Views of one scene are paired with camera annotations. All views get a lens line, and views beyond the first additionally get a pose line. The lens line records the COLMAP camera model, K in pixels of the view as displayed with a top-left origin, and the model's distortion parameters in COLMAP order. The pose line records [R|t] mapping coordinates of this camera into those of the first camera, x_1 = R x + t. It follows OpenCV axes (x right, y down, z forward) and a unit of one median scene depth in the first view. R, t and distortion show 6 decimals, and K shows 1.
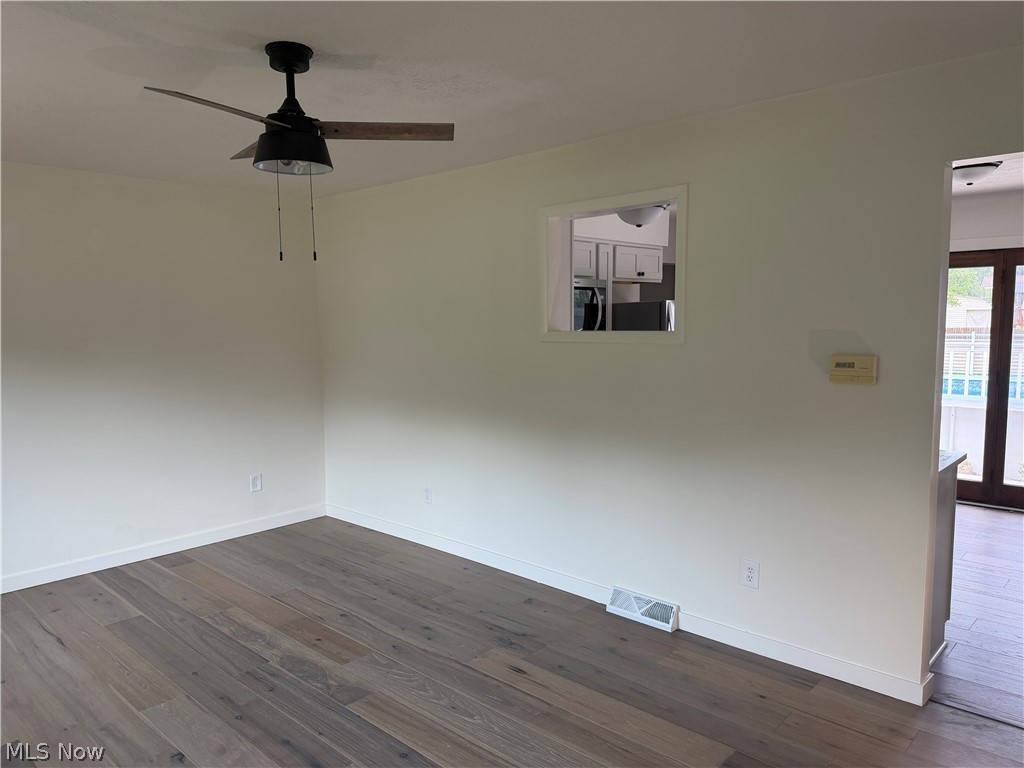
lens RADIAL K [[717.4, 0, 509.5], [0, 717.4, 376.0], [0, 0, 1]] dist [0.002173, -0.001219]
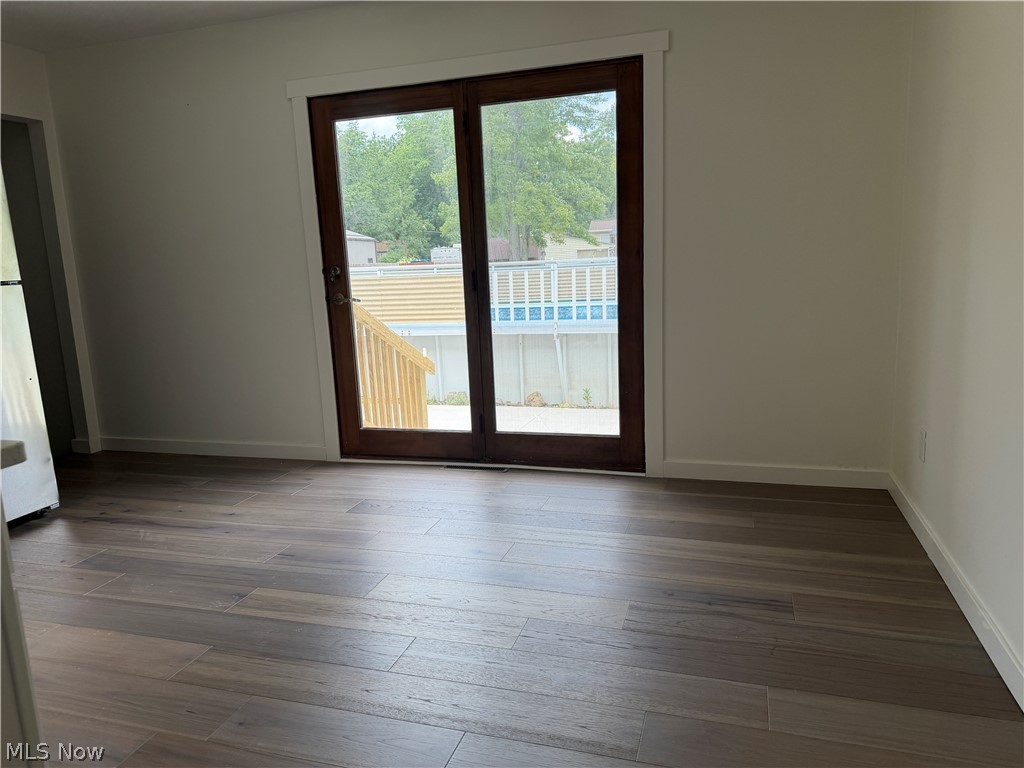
lens RADIAL K [[715.1, 0, 504.8], [0, 715.1, 384.6], [0, 0, 1]] dist [0.094967, -0.115305]
pose [[0.901466, -0.099962, 0.421148, 0.395758], [0.070626, 0.993898, 0.084732, 0.044641], [-0.427048, -0.046639, 0.903025, 0.354078]]
